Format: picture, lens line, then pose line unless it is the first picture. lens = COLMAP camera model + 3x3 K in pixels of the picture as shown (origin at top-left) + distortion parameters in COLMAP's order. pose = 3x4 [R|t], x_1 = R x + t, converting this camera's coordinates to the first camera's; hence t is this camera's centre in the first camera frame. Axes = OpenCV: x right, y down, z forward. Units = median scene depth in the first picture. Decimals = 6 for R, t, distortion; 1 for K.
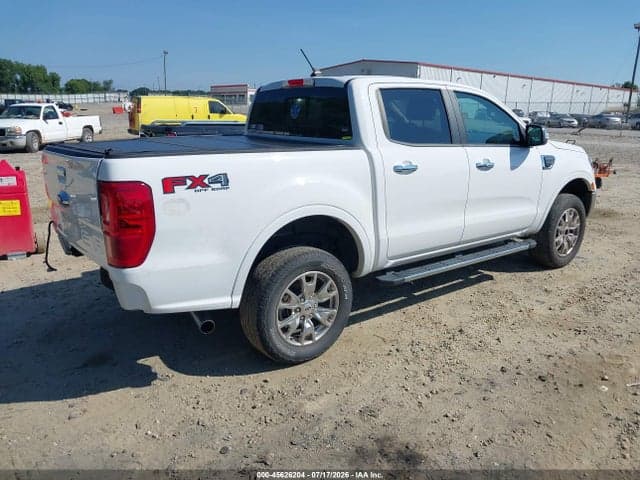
lens RADIAL K [[509.1, 0, 322.5], [0, 509.1, 246.2], [0, 0, 1]] dist [0.004042, -0.015759]
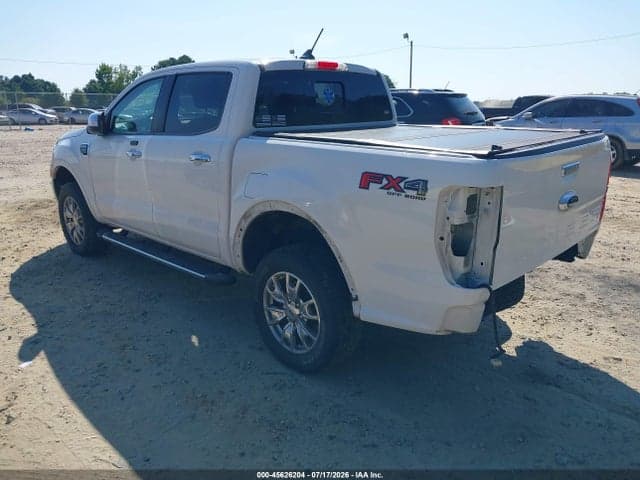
lens RADIAL K [[509.1, 0, 317.8], [0, 509.1, 249.7], [0, 0, 1]] dist [0.004042, -0.015759]
pose [[-0.140248, -0.286411, 0.947786, -1.068314], [0.258227, 0.913538, 0.314273, -0.329469], [-0.955850, 0.288821, -0.054163, 1.232971]]
